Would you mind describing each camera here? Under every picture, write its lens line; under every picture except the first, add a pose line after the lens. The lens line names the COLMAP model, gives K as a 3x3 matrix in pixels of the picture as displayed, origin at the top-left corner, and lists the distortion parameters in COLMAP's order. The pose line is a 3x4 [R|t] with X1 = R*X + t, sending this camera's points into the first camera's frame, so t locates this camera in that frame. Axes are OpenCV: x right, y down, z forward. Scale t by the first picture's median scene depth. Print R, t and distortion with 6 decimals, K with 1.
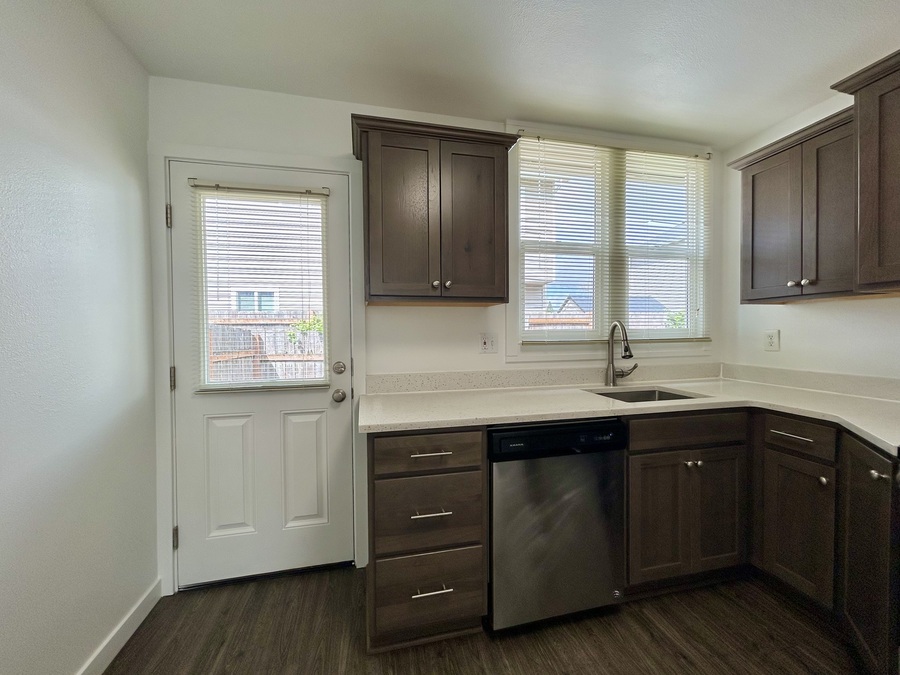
lens RADIAL K [[359.3, 0, 450.0], [0, 359.3, 337.5], [0, 0, 1]] dist [-0.000947, 0.000141]
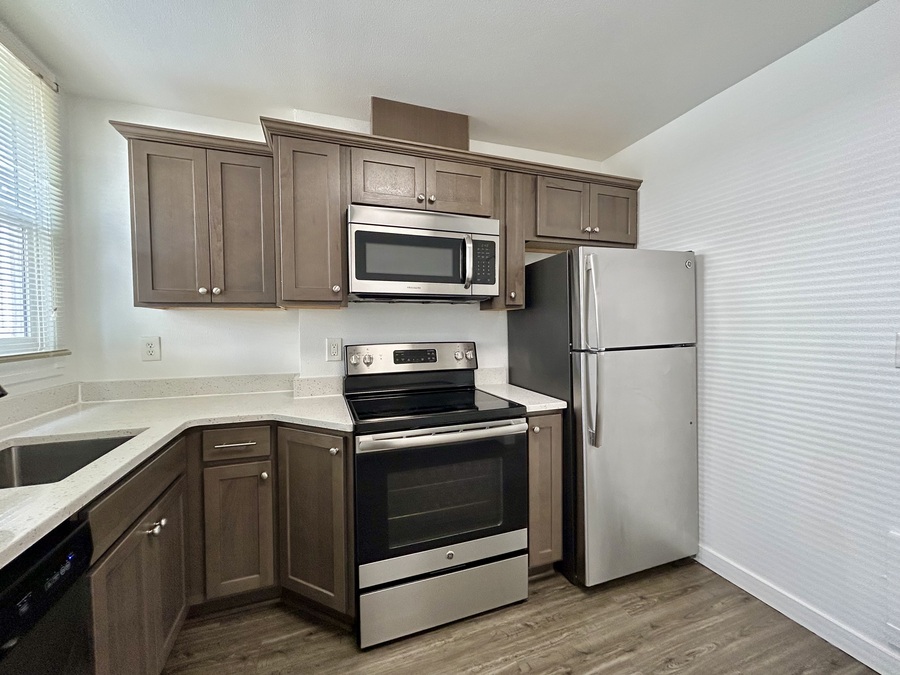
lens RADIAL K [[360.0, 0, 451.2], [0, 360.0, 337.8], [0, 0, 1]] dist [-0.000834, -0.000177]
pose [[-0.115932, -0.024148, 0.992964, -0.089221], [0.024455, 0.999332, 0.027158, -0.031373], [-0.992956, 0.027431, -0.115265, 0.447400]]
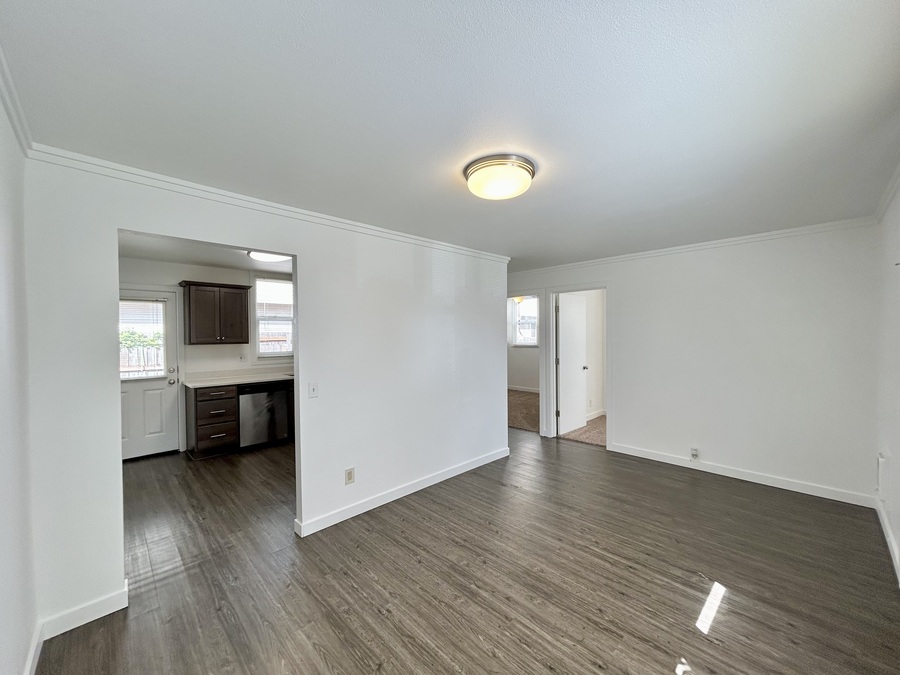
lens RADIAL K [[359.3, 0, 450.0], [0, 359.3, 337.5], [0, 0, 1]] dist [-0.000947, 0.000141]
pose [[0.854990, -0.005370, 0.518617, 0.051260], [0.011901, 0.999886, -0.009266, -0.101928], [-0.518508, 0.014095, 0.854956, -2.237683]]
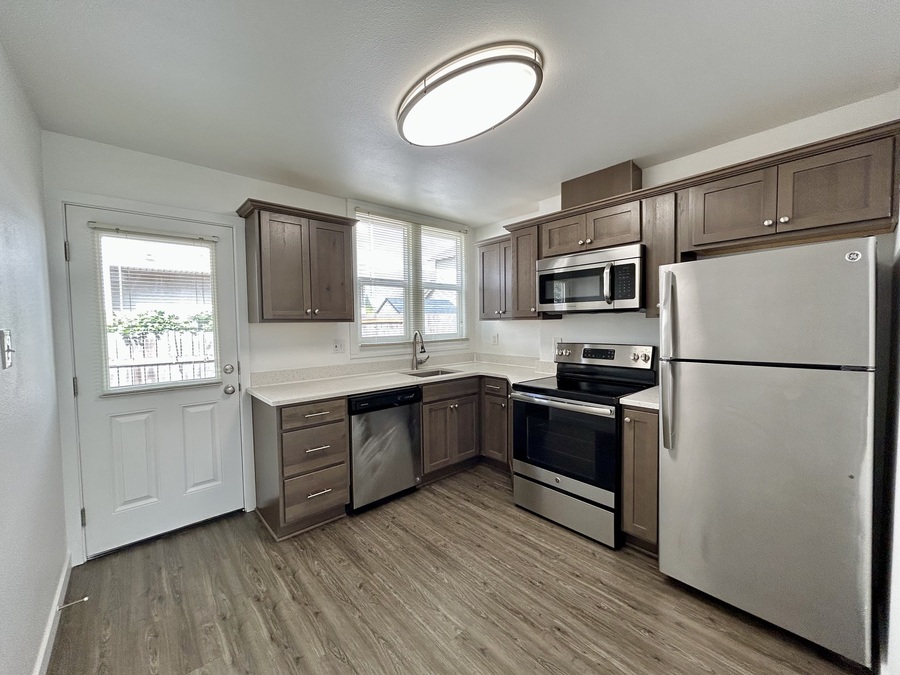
lens RADIAL K [[359.3, 0, 450.0], [0, 359.3, 337.5], [0, 0, 1]] dist [-0.000947, 0.000141]
pose [[0.879067, -0.024044, 0.476092, -0.231197], [0.014123, 0.999602, 0.024405, -0.060866], [-0.476489, -0.014730, 0.879057, -0.630950]]
